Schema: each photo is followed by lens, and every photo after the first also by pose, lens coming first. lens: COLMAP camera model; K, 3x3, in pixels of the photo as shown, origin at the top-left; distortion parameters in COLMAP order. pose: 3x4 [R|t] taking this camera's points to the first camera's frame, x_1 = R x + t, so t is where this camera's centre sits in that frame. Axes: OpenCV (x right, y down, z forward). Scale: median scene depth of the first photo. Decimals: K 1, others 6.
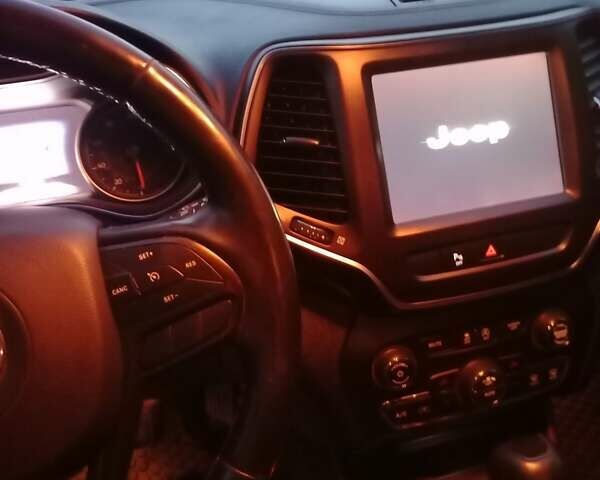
lens RADIAL K [[596.5, 0, 300.0], [0, 596.5, 239.3], [0, 0, 1]] dist [0.077940, -0.002843]
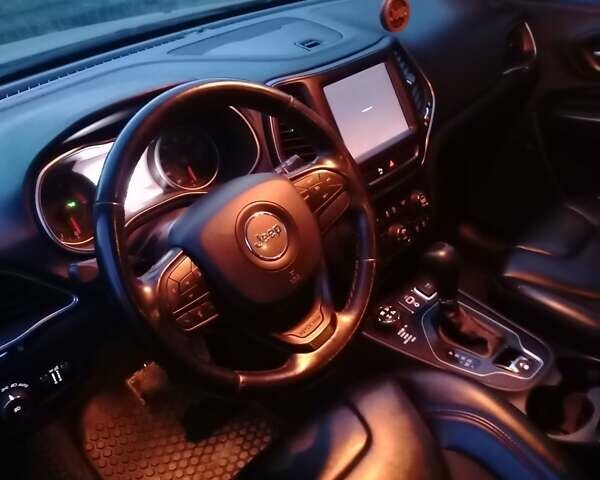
lens RADIAL K [[596.5, 0, 300.0], [0, 596.5, 239.3], [0, 0, 1]] dist [0.077940, -0.002843]
pose [[0.866508, -0.281177, 0.412436, -0.790090], [0.289112, 0.956260, 0.044516, 0.079009], [-0.406913, 0.080666, 0.909898, -0.620255]]
